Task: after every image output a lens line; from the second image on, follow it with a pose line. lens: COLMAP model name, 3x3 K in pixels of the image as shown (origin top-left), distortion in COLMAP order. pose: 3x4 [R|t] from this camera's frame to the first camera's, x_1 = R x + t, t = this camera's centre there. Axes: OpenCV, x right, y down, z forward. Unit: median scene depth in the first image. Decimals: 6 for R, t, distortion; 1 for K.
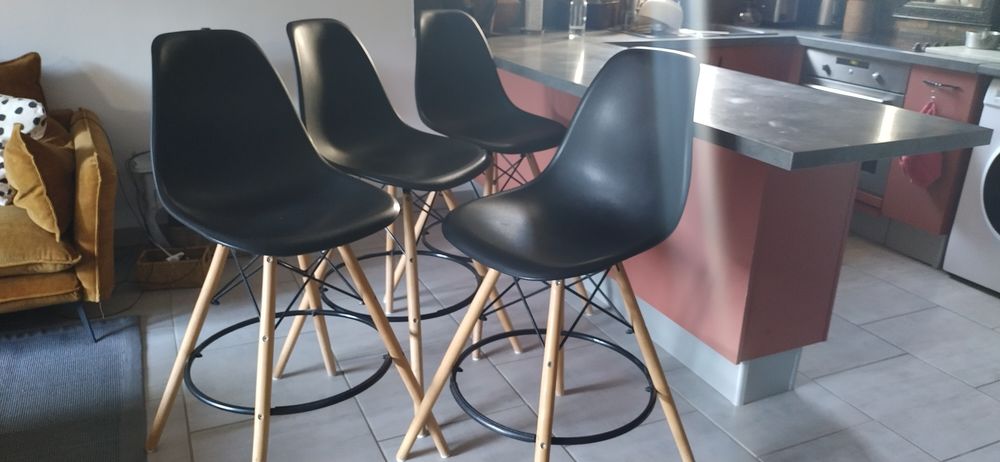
lens RADIAL K [[765.8, 0, 499.7], [0, 765.8, 205.2], [0, 0, 1]] dist [-0.007203, -0.006459]
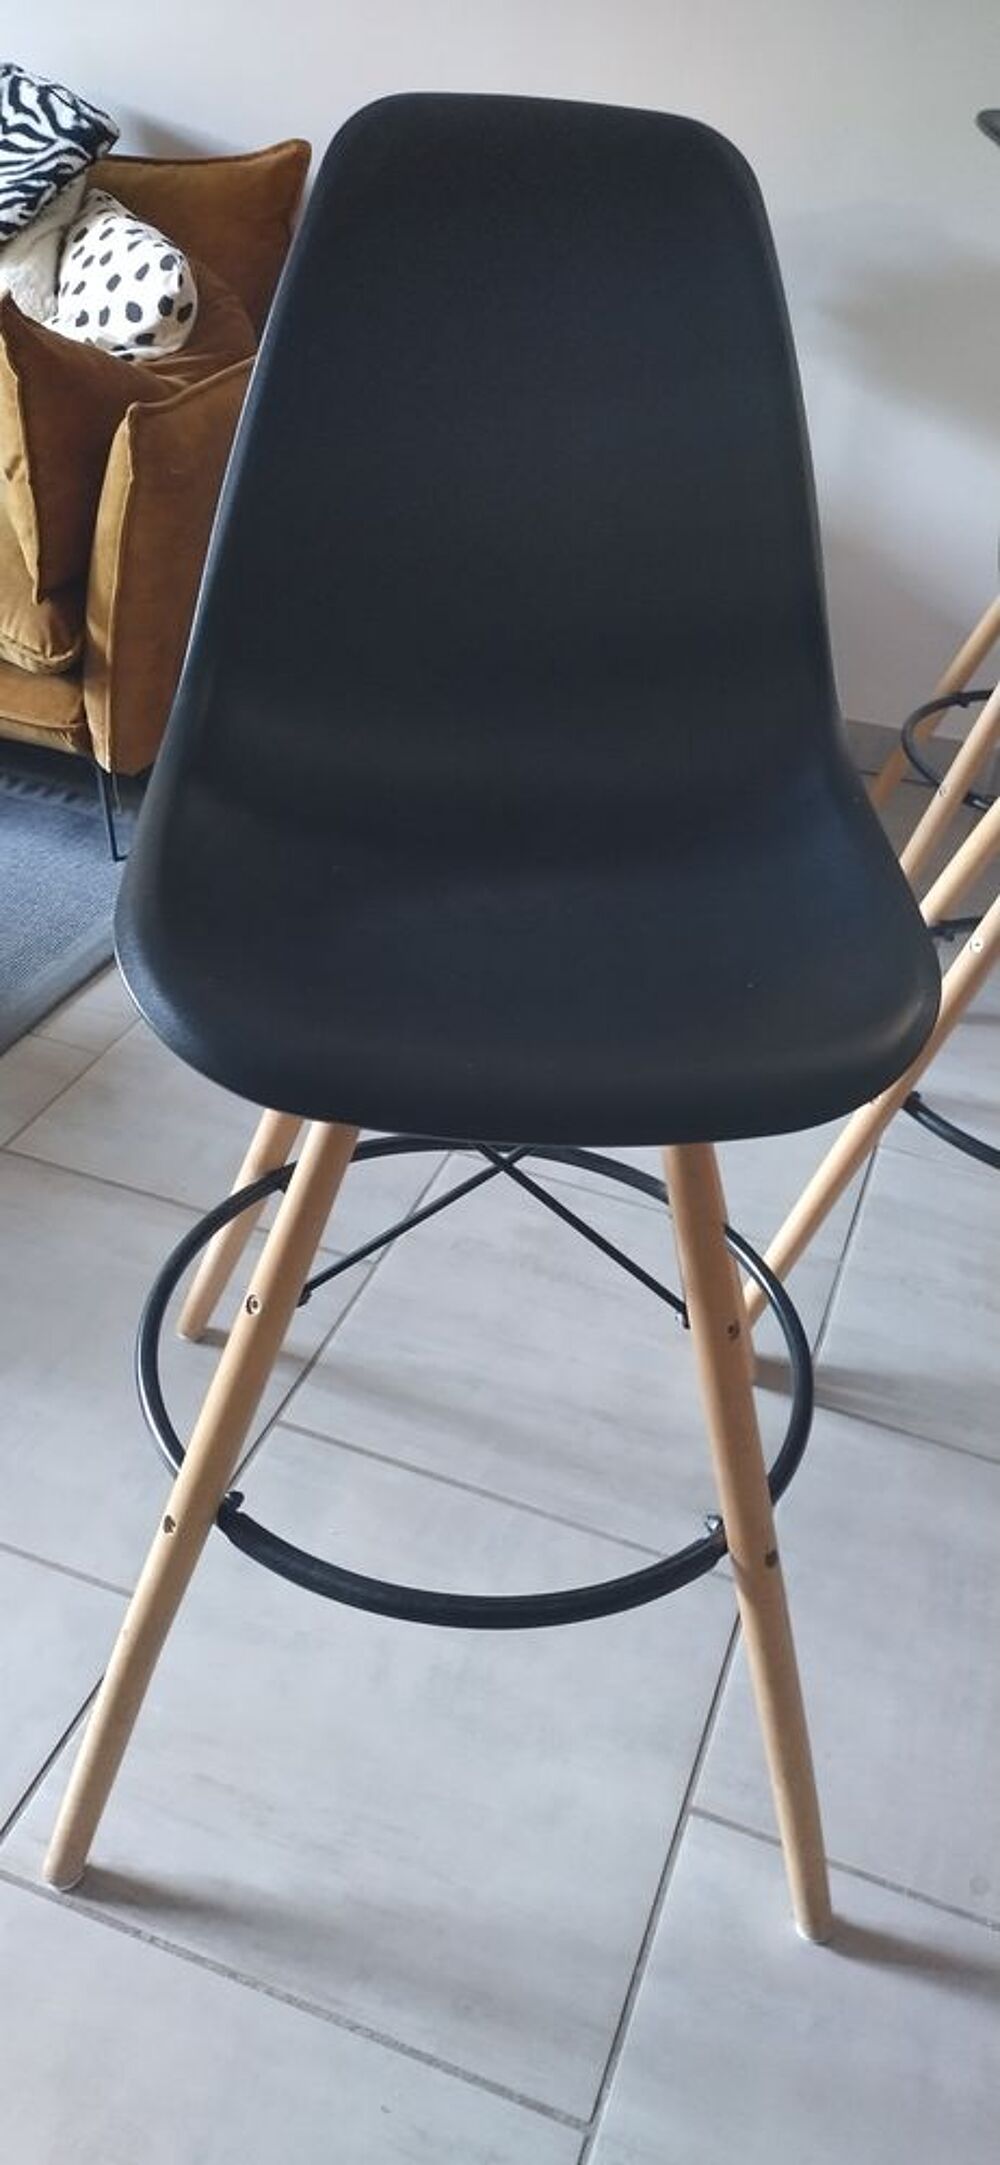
lens RADIAL K [[1658.0, 0, 500.0], [0, 1658.0, 1082.5], [0, 0, 1]] dist [-0.007203, -0.006459]
pose [[0.674826, 0.434928, -0.596194, 0.236855], [-0.274416, 0.897834, 0.344368, -0.092053], [0.685058, -0.068783, 0.725234, 0.450670]]
